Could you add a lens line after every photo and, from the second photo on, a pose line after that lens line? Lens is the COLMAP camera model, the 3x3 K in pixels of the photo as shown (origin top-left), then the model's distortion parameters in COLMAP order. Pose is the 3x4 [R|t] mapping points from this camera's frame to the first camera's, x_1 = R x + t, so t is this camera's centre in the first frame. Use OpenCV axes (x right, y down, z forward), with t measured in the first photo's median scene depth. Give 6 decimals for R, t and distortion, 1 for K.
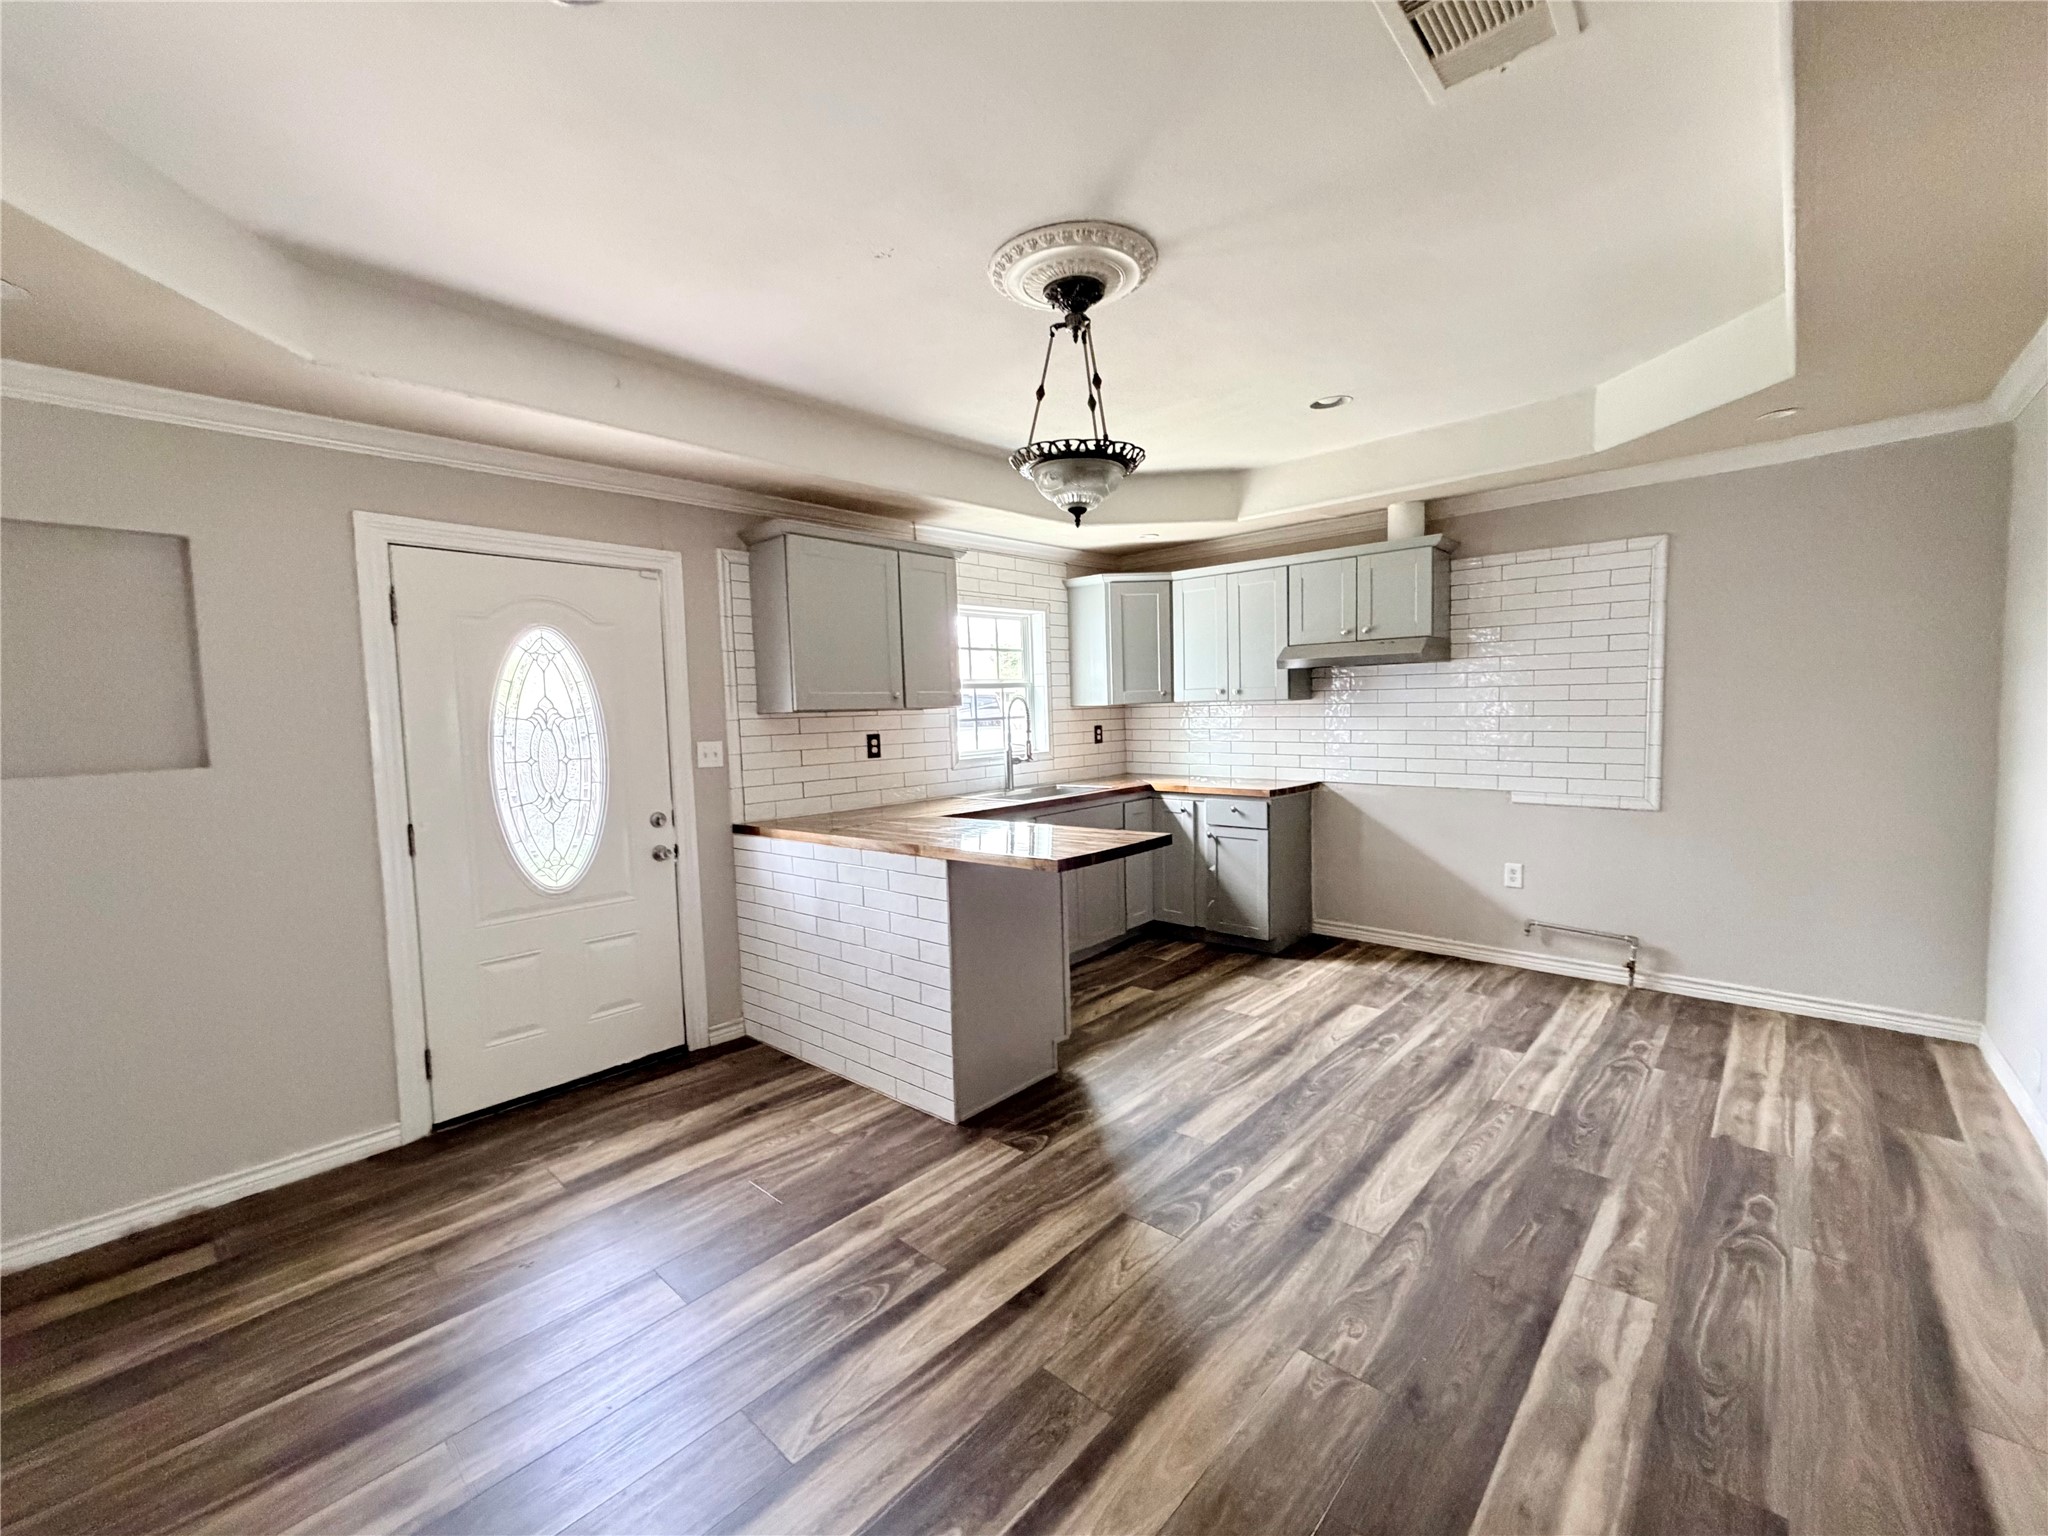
lens RADIAL K [[843.4, 0, 1026.6], [0, 843.4, 764.3], [0, 0, 1]] dist [-0.000144, -0.000199]
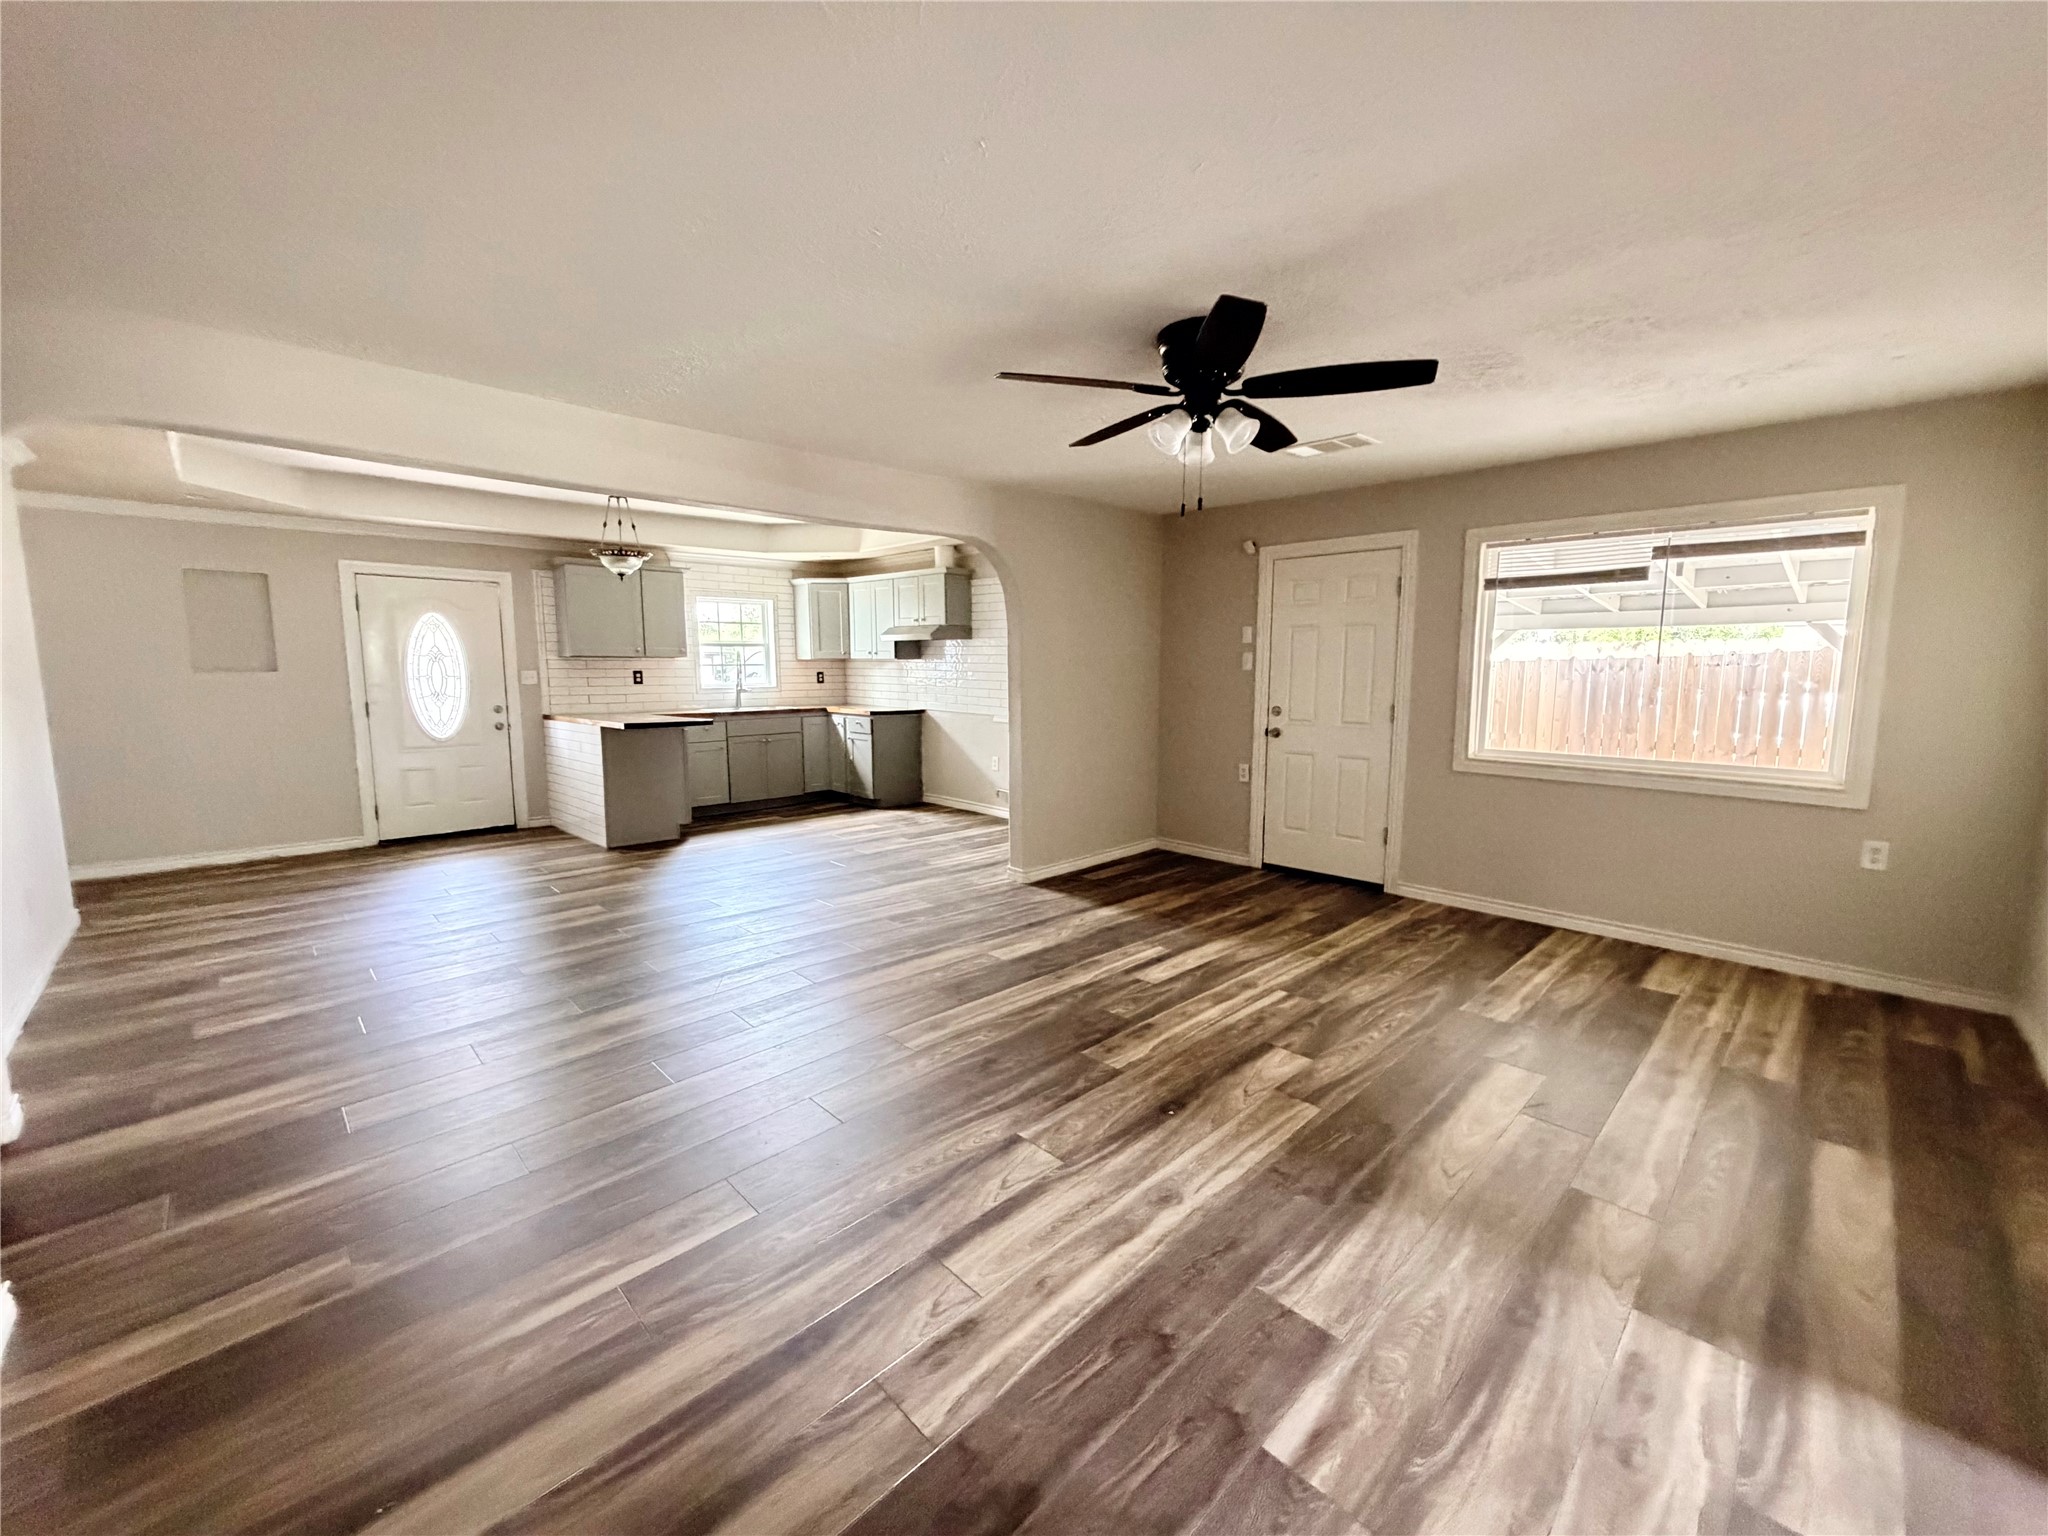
lens RADIAL K [[813.5, 0, 1018.1], [0, 813.5, 760.8], [0, 0, 1]] dist [0.000673, 0.000131]
pose [[0.997824, 0.037227, -0.054423, 0.960786], [-0.034260, 0.997927, 0.054484, 0.043748], [0.056338, -0.052501, 0.997030, -0.909810]]
